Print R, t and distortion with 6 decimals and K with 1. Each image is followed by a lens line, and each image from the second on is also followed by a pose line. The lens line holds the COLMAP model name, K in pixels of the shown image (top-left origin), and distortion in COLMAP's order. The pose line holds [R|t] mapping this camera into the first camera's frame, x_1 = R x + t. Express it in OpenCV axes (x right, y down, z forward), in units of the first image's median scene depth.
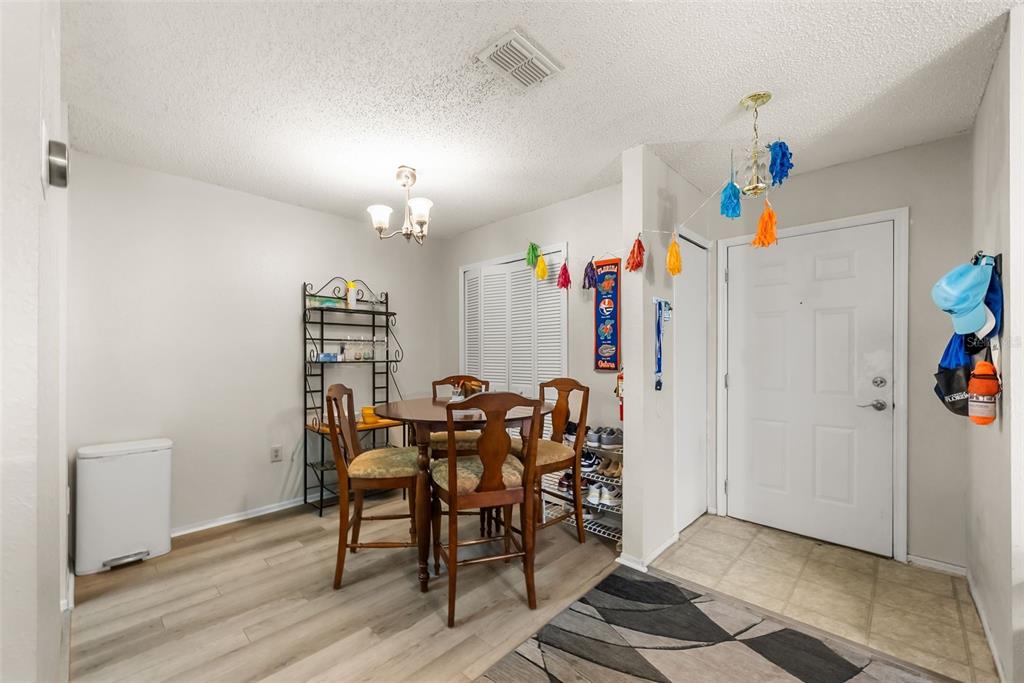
lens RADIAL K [[401.0, 0, 507.3], [0, 401.0, 351.2], [0, 0, 1]] dist [-0.001928, -0.000090]
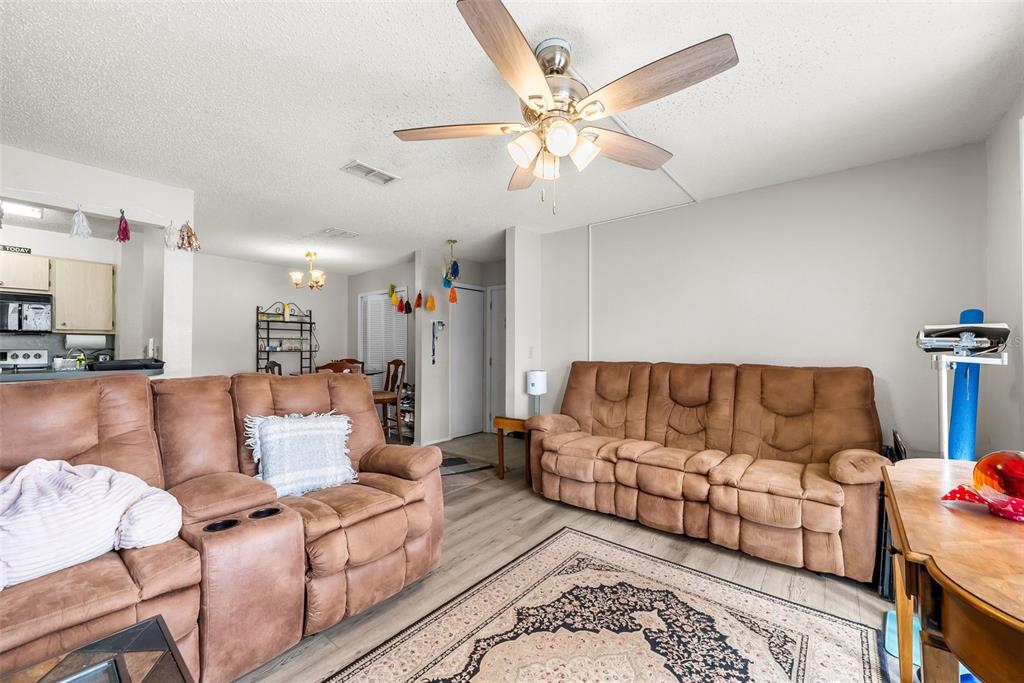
lens RADIAL K [[401.0, 0, 516.8], [0, 401.0, 341.6], [0, 0, 1]] dist [-0.001928, -0.000090]
pose [[0.996358, 0.005709, 0.085075, 0.472689], [-0.004638, 0.999908, -0.012778, 0.002747], [-0.085140, 0.012337, 0.996293, -0.838395]]
